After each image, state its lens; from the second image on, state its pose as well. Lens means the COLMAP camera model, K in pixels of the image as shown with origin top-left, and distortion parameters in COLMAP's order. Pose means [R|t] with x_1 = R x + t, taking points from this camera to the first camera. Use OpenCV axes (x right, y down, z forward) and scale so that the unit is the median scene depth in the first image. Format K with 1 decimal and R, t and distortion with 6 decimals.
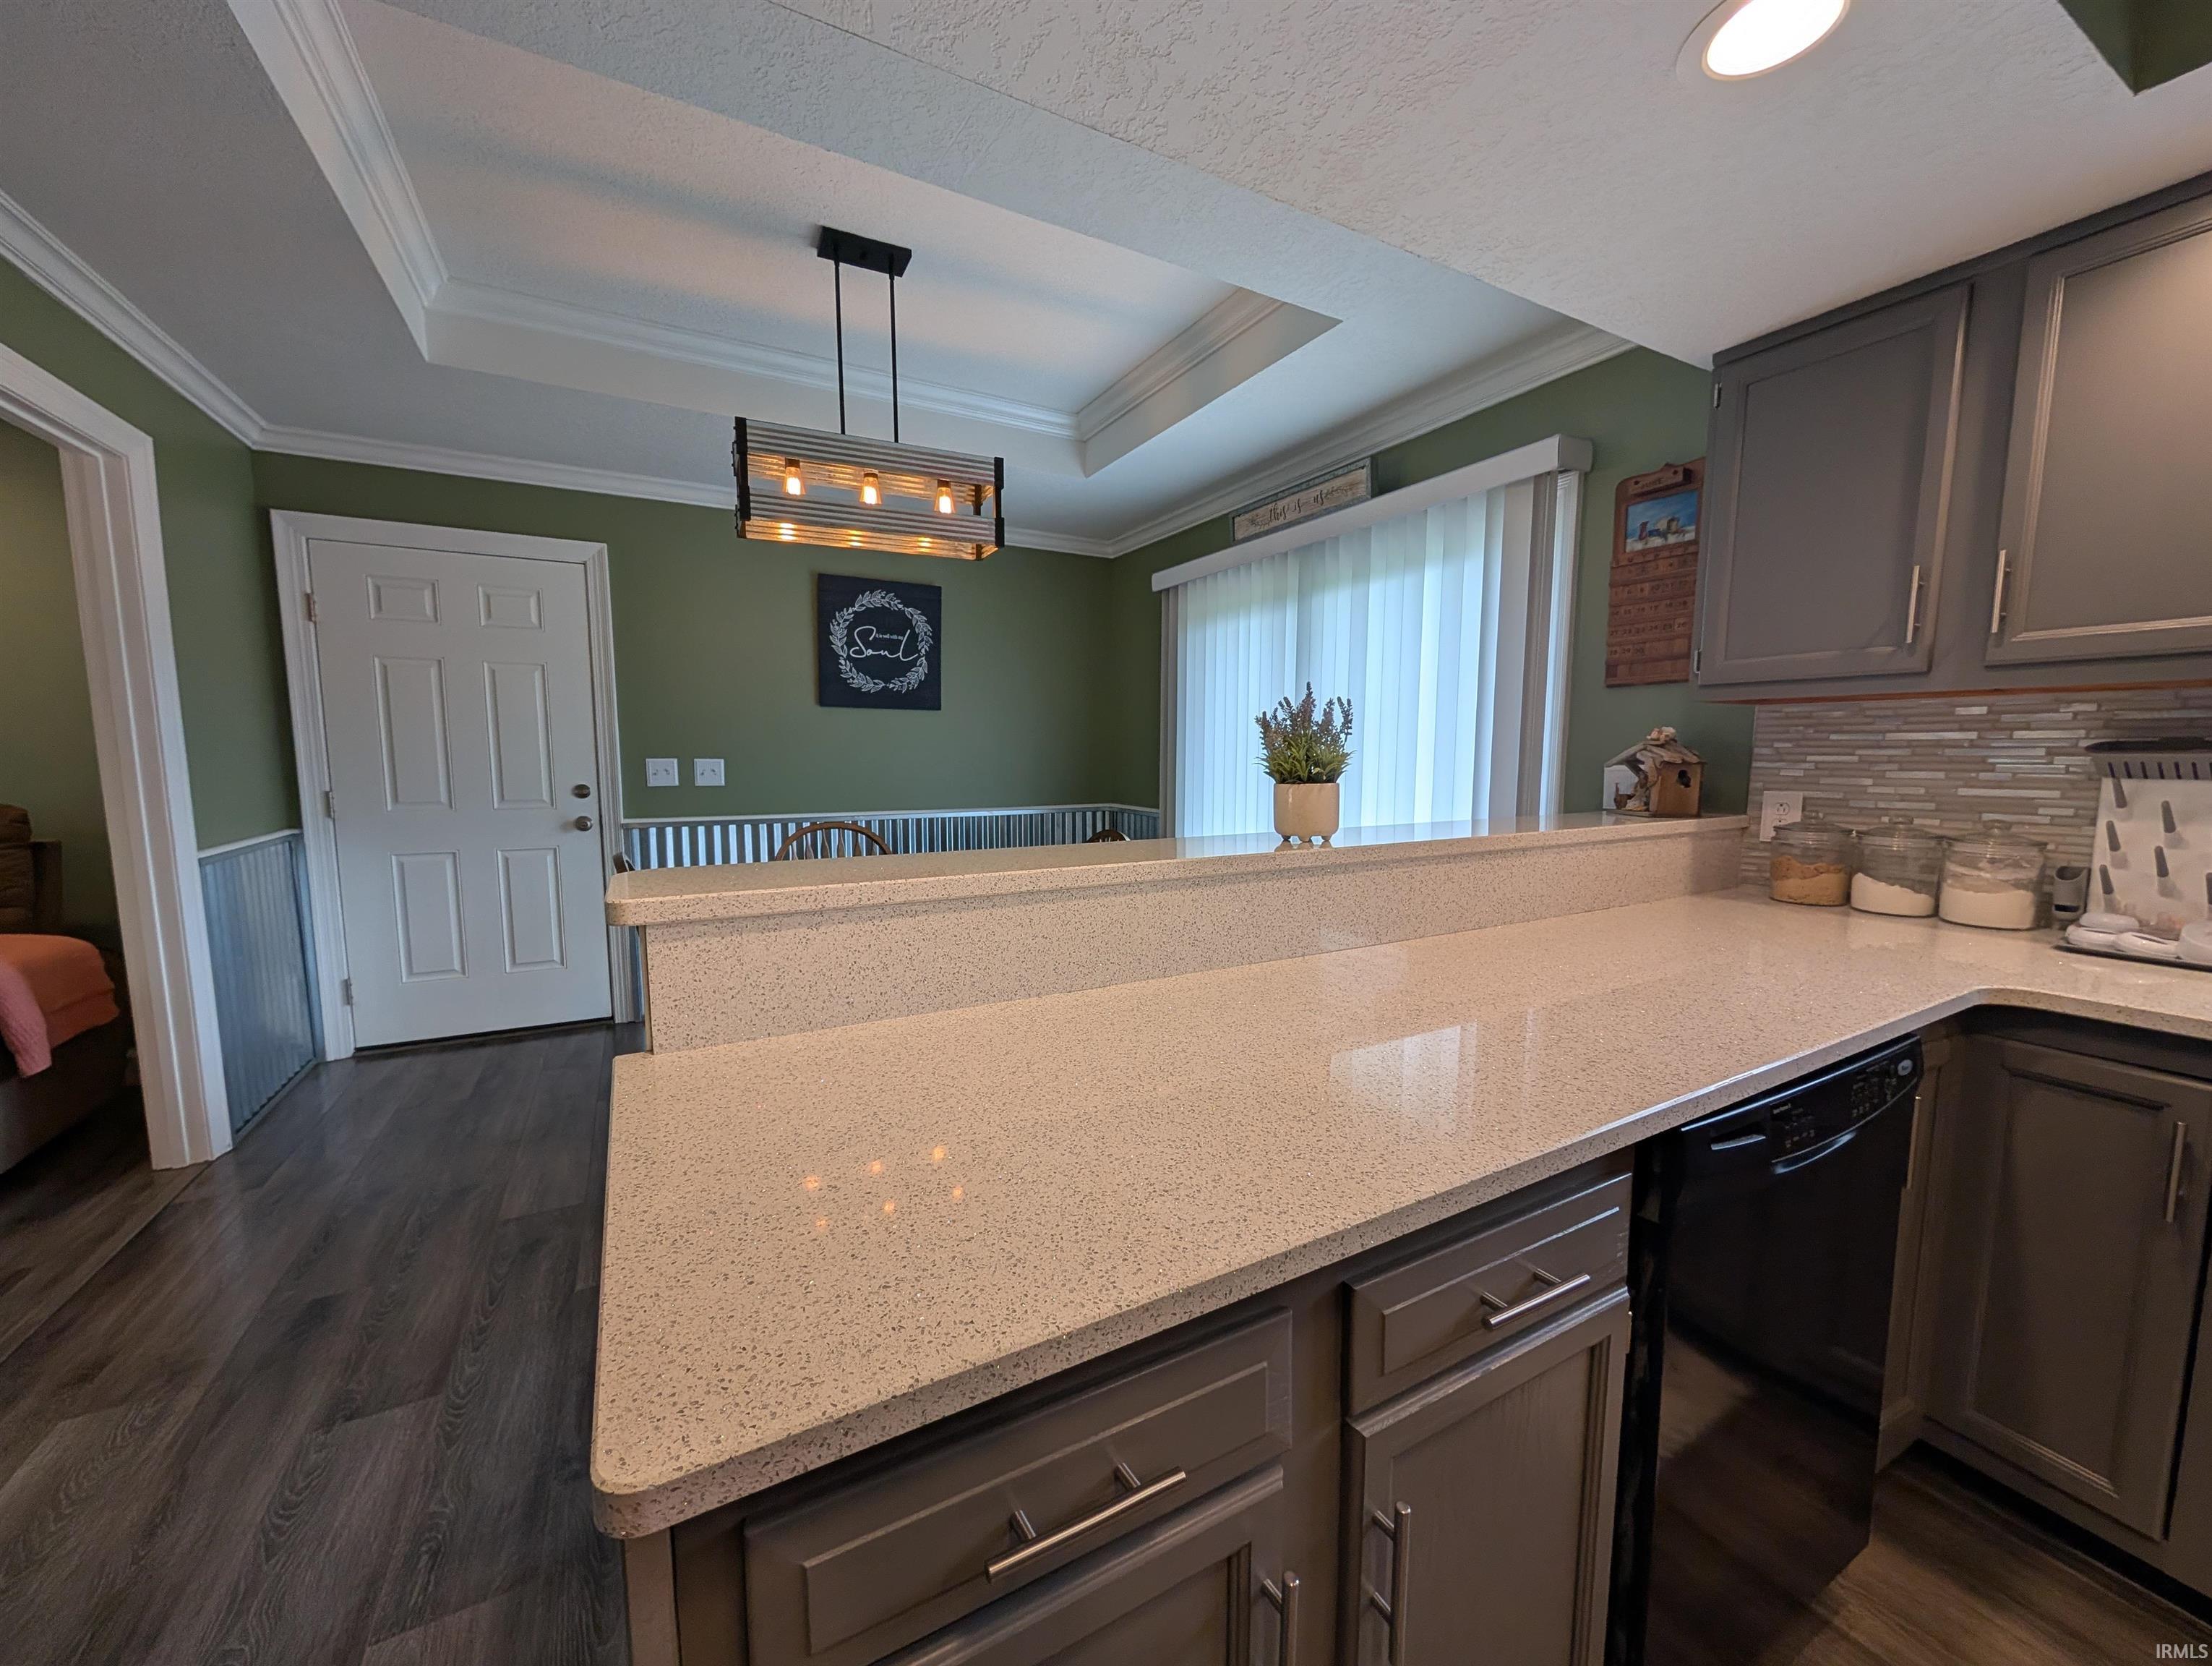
lens RADIAL K [[841.8, 0, 1096.0], [0, 841.8, 843.0], [0, 0, 1]] dist [-0.000873, 0.000349]
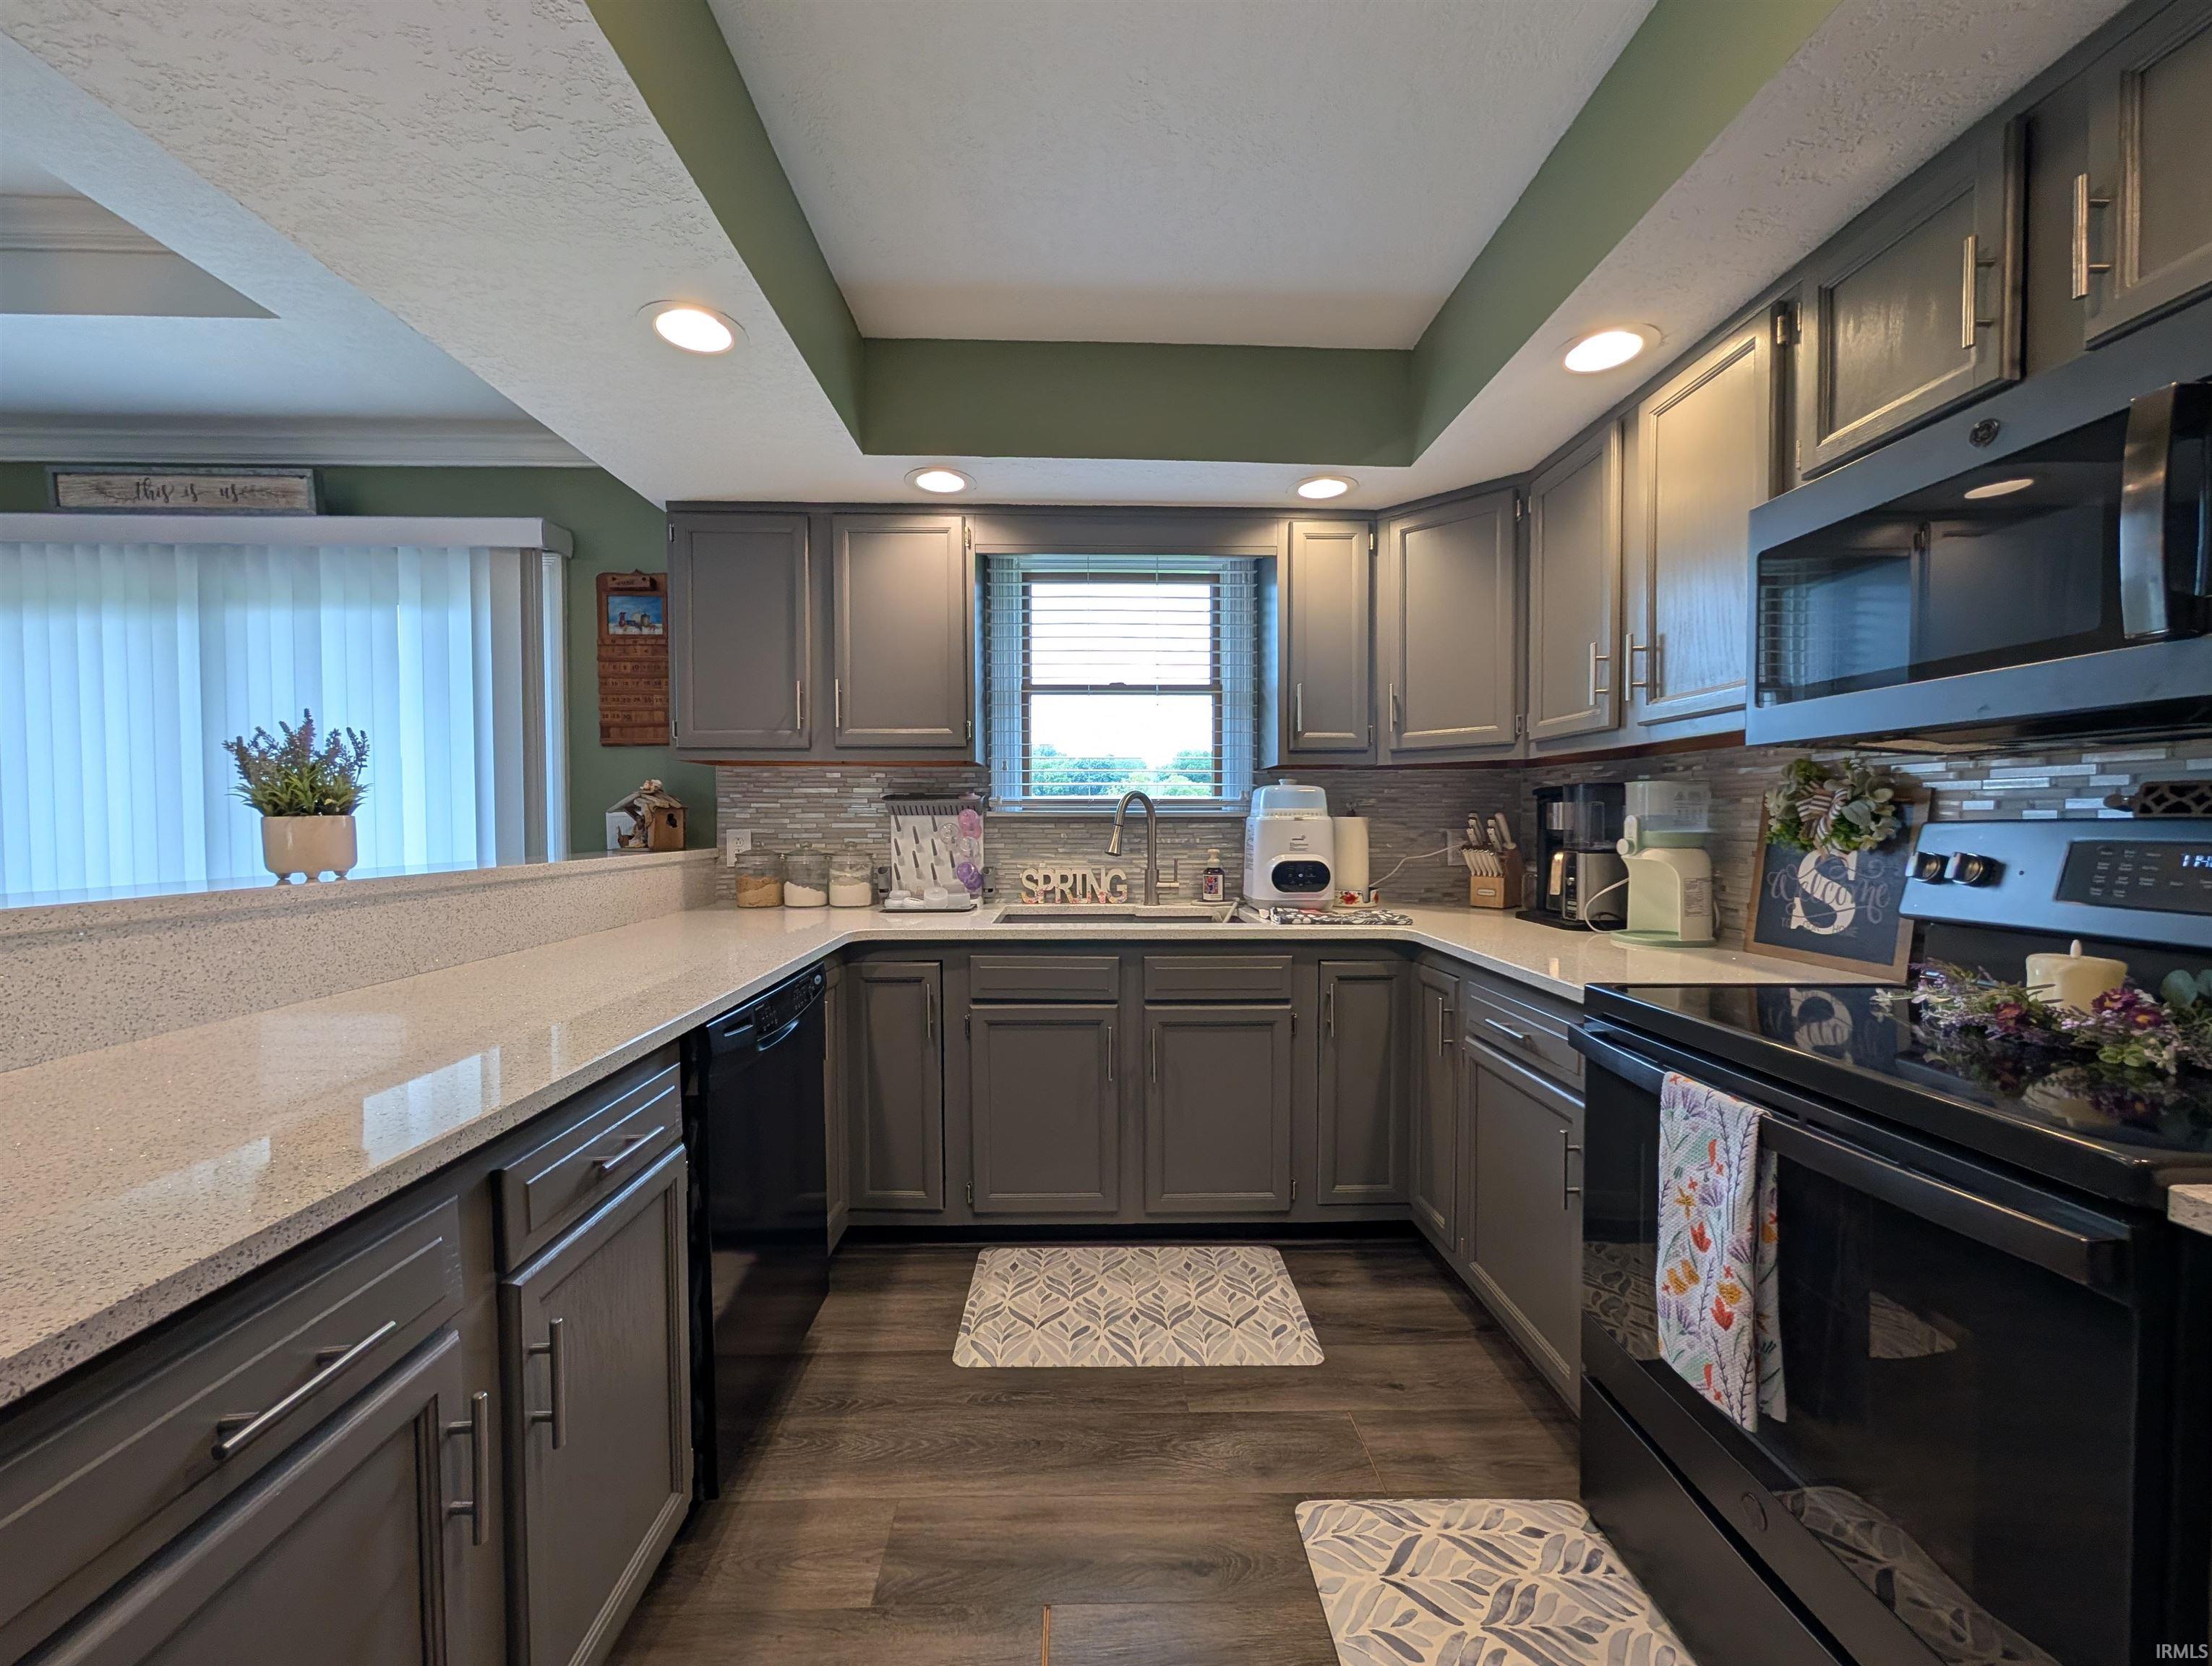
lens RADIAL K [[841.8, 0, 1105.6], [0, 841.8, 844.3], [0, 0, 1]] dist [-0.000873, 0.000349]
pose [[0.452809, -0.026762, 0.891206, -0.131579], [0.096435, 0.995156, -0.019113, 0.045201], [-0.886377, 0.094598, 0.453196, -0.145812]]
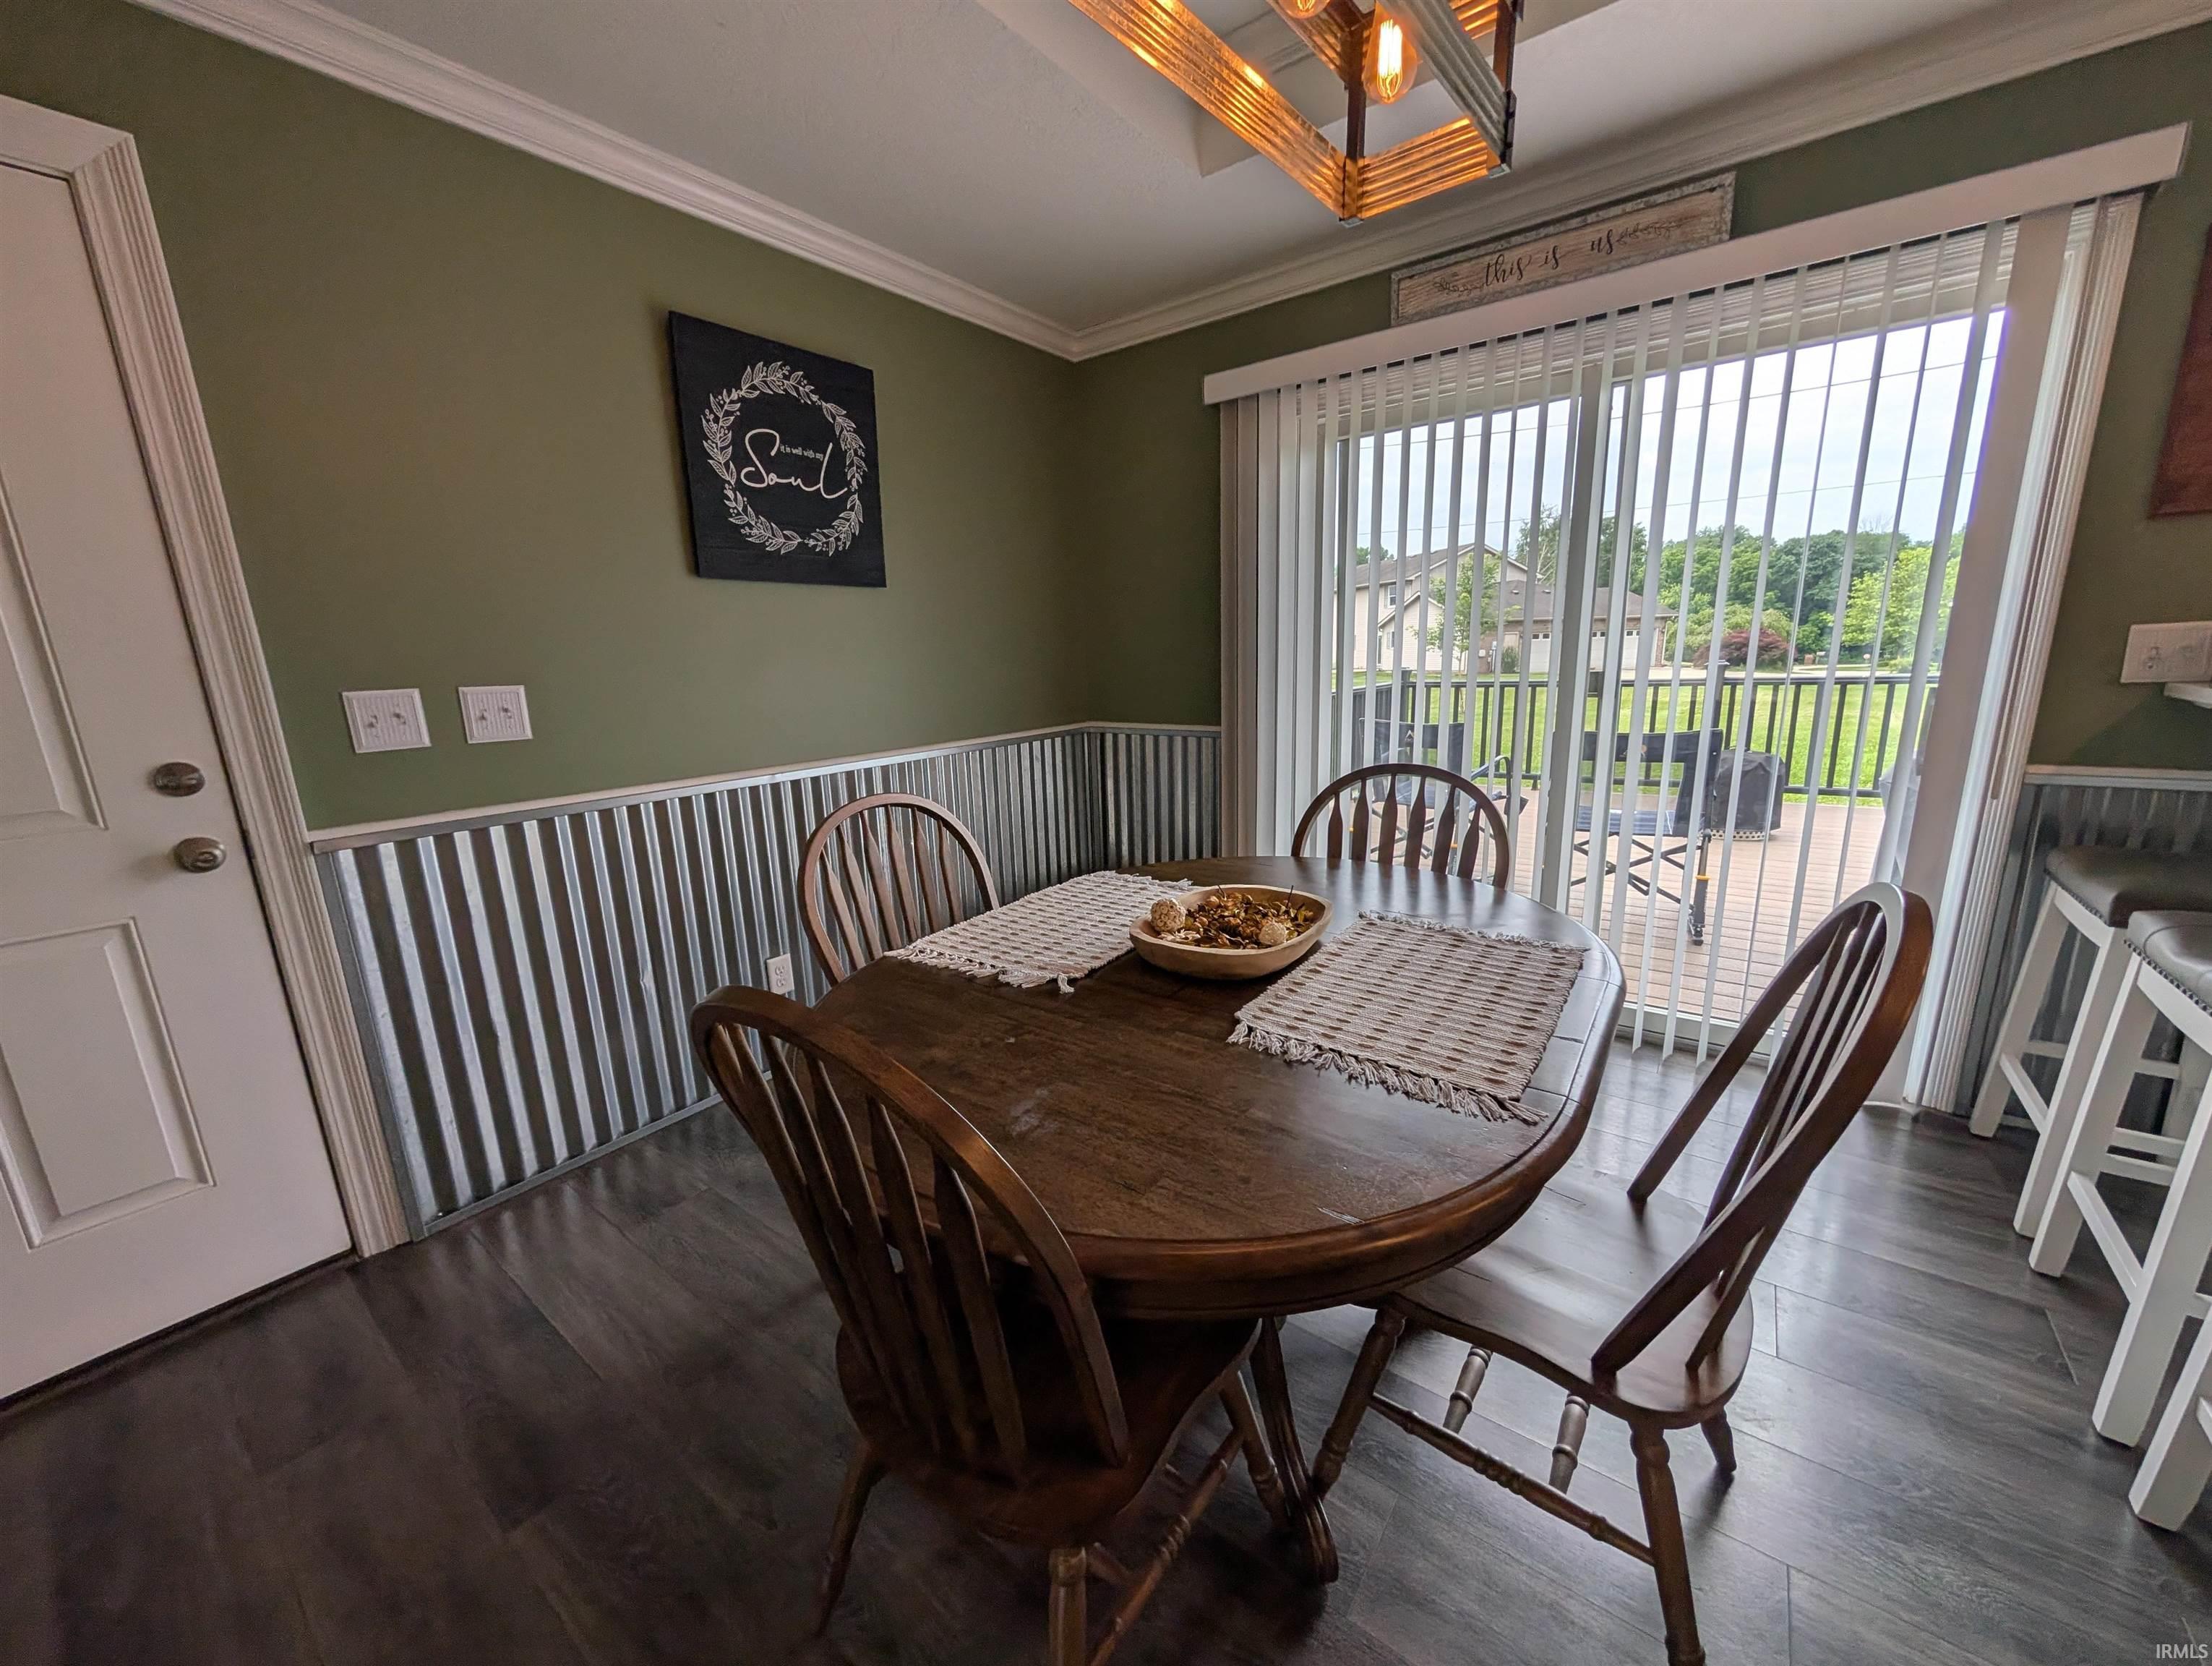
lens RADIAL K [[841.8, 0, 1103.2], [0, 841.8, 842.1], [0, 0, 1]] dist [-0.000873, 0.000349]
pose [[0.913217, -0.123519, 0.388301, -0.620579], [0.080769, 0.988912, 0.124619, -0.078910], [-0.399389, -0.082442, 0.913067, 0.753038]]
